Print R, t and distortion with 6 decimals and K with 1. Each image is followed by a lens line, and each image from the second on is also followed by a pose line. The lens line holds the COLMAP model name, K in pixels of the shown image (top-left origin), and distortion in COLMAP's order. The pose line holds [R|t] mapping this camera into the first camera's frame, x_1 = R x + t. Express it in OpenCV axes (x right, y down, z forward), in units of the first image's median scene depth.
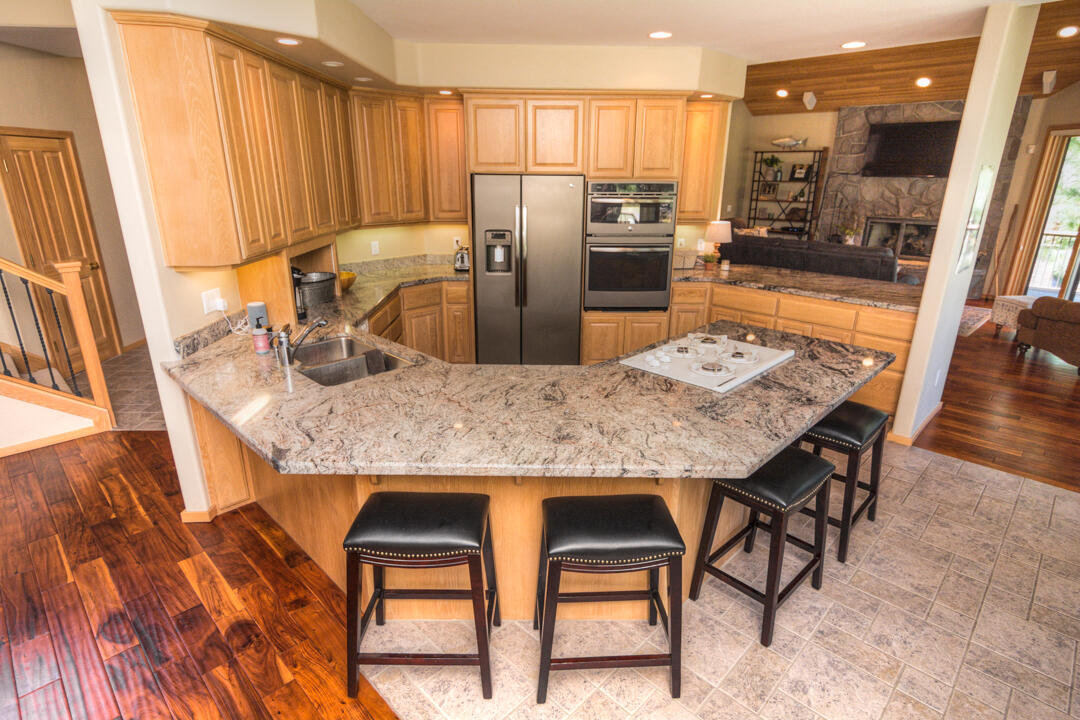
lens RADIAL K [[567.4, 0, 540.0], [0, 567.4, 360.0], [0, 0, 1]] dist [0.000618, 0.000500]
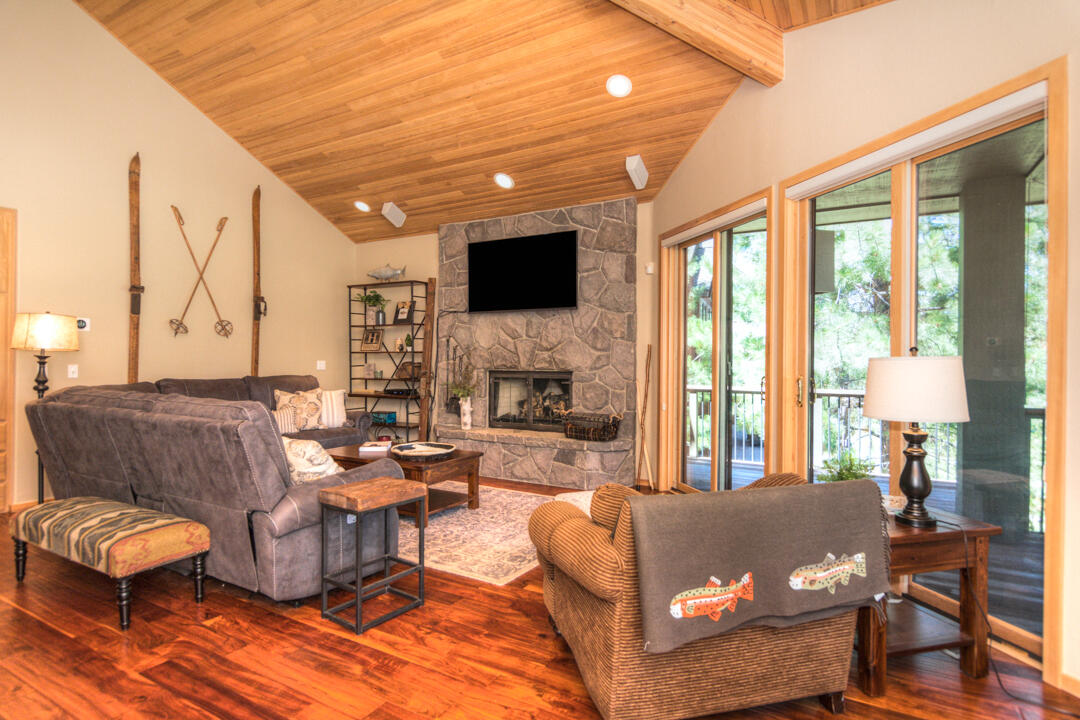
lens RADIAL K [[567.4, 0, 540.0], [0, 567.4, 360.0], [0, 0, 1]] dist [-0.000459, -0.000431]
pose [[0.967135, -0.005372, 0.254209, 0.461536], [0.084279, 0.950031, -0.300562, -0.054116], [-0.239891, 0.312109, 0.919261, 0.353339]]
